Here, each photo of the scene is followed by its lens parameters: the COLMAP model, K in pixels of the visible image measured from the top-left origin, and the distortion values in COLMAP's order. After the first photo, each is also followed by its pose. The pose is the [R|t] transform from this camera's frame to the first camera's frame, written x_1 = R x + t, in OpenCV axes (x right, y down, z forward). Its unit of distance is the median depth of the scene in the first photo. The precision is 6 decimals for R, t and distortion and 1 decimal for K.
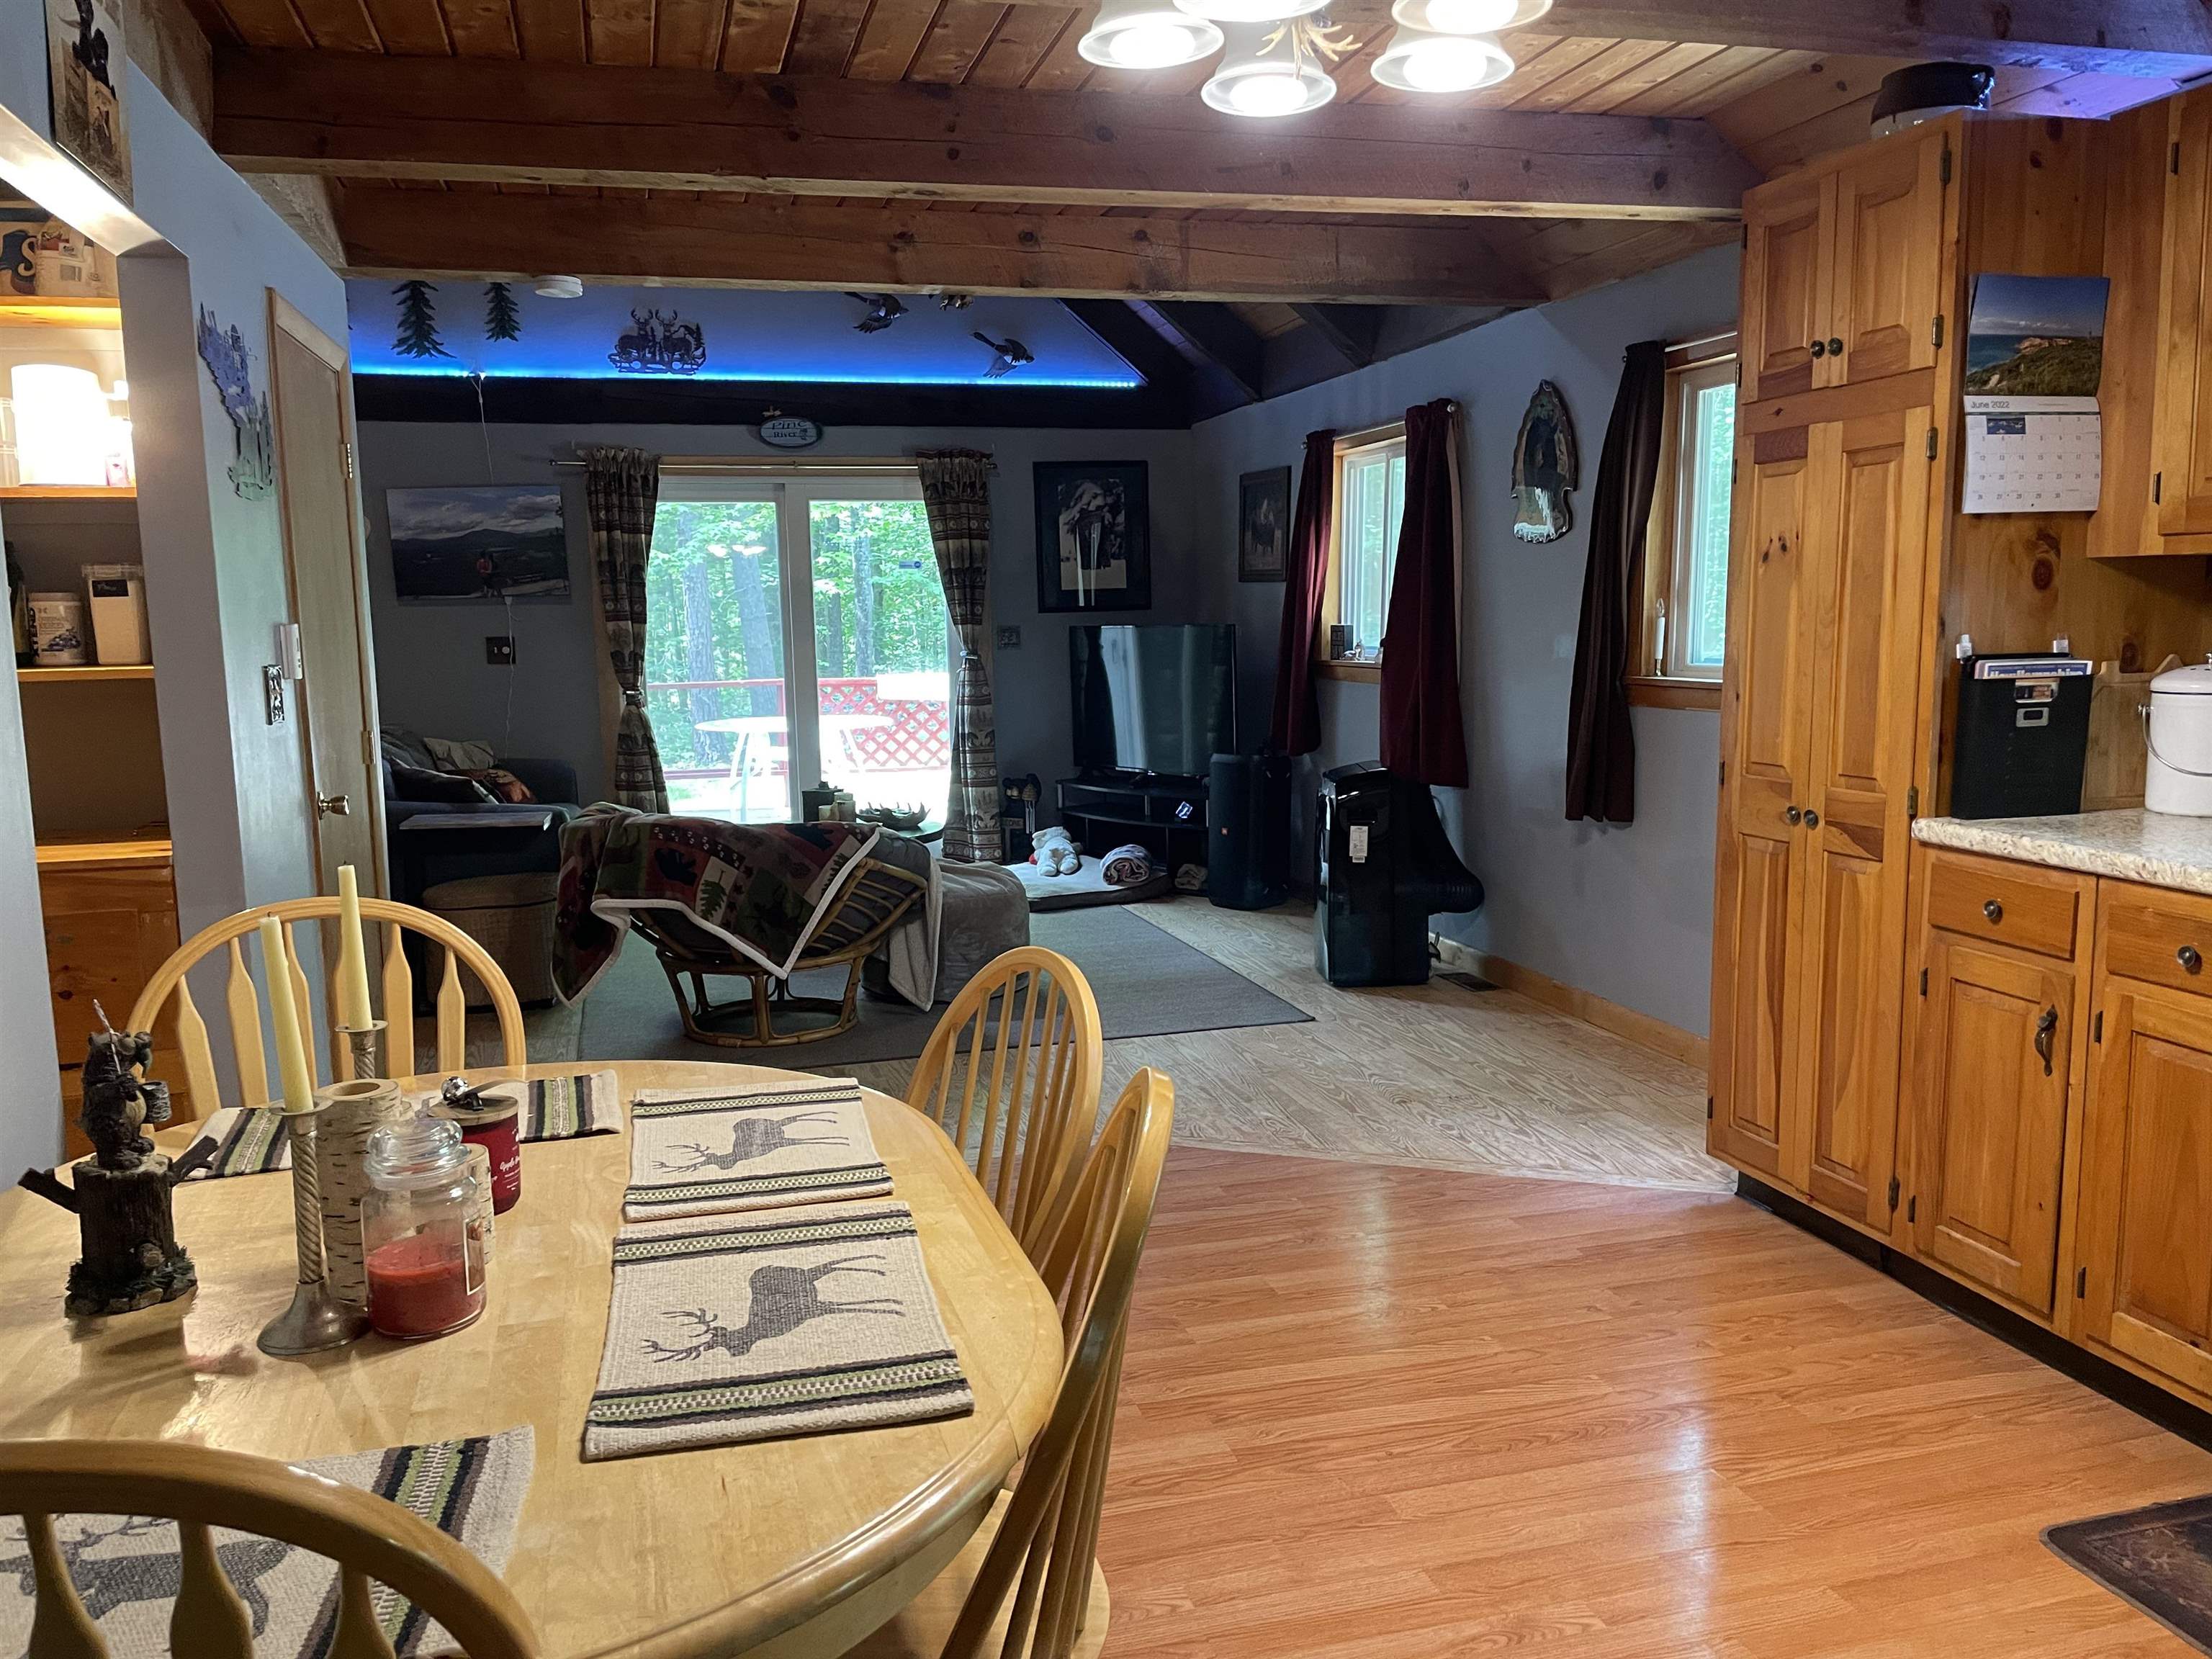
lens RADIAL K [[1662.4, 0, 1088.5], [0, 1662.4, 845.9], [0, 0, 1]] dist [0.102606, -0.143019]
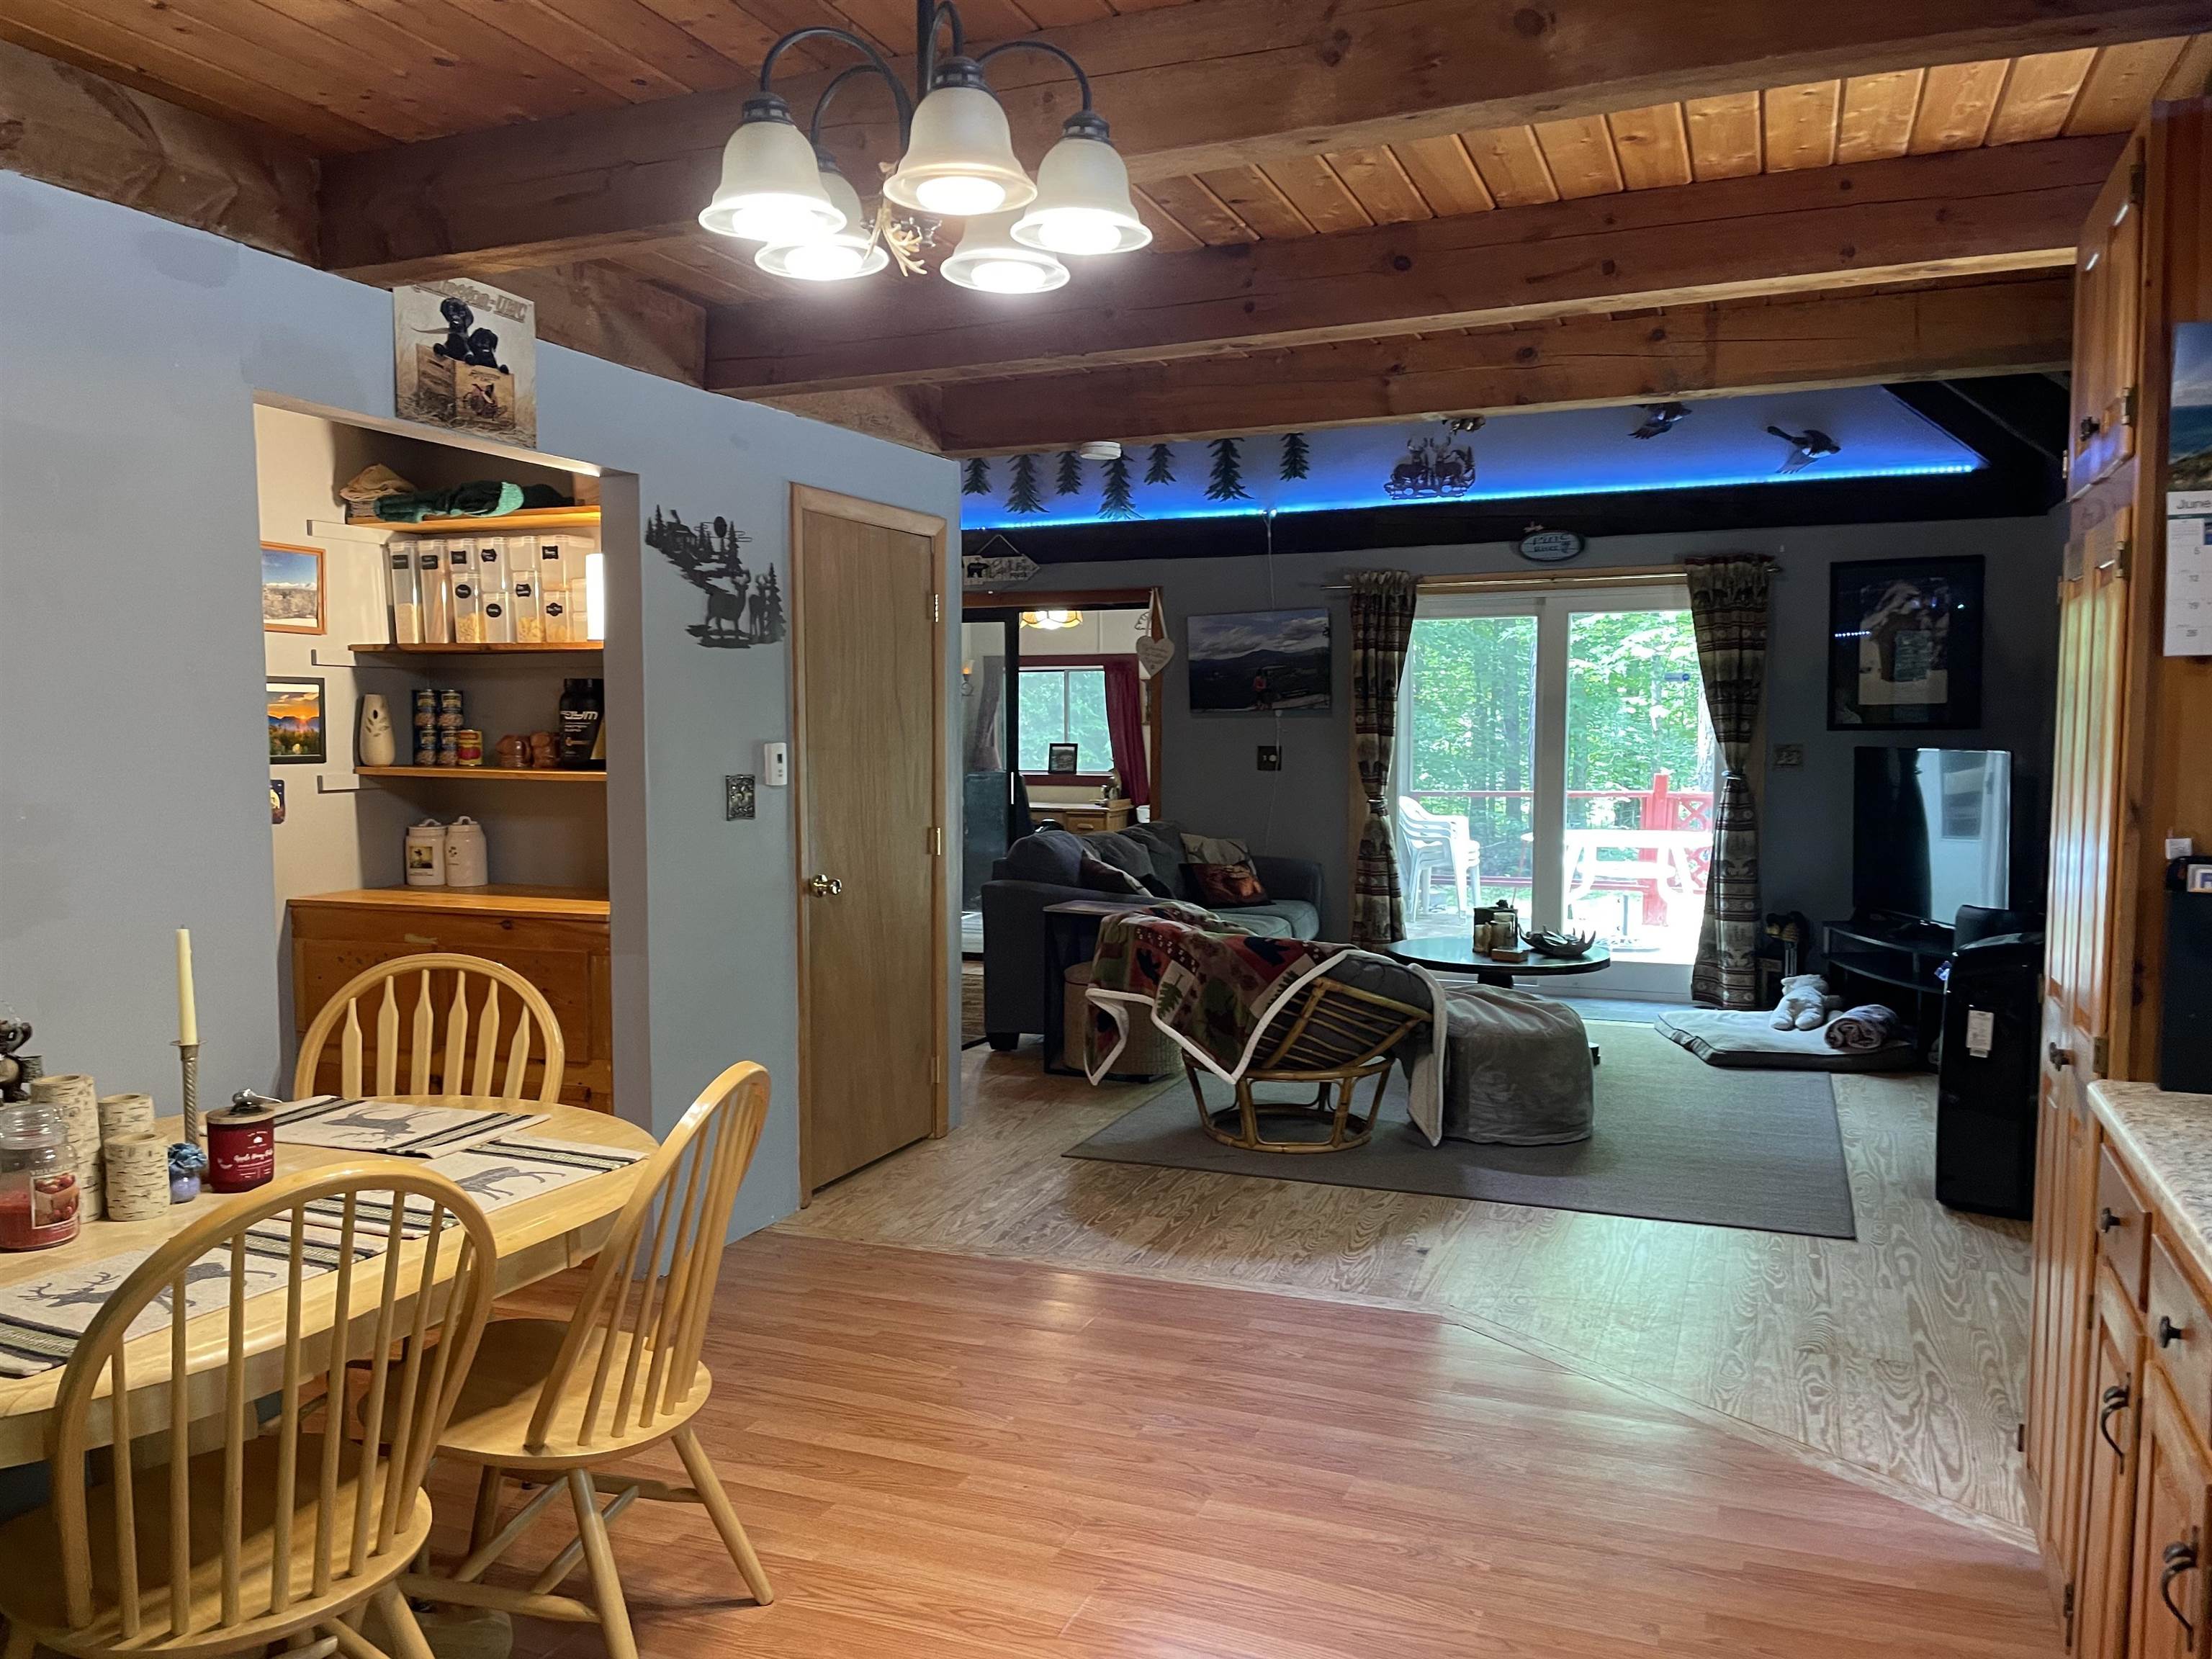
lens RADIAL K [[1662.4, 0, 1088.5], [0, 1662.4, 845.9], [0, 0, 1]] dist [0.102606, -0.143019]
pose [[0.795483, 0.062975, -0.602694, 0.217408], [-0.097520, 0.994926, -0.024756, -0.020542], [0.598077, 0.078468, 0.797588, 0.064020]]
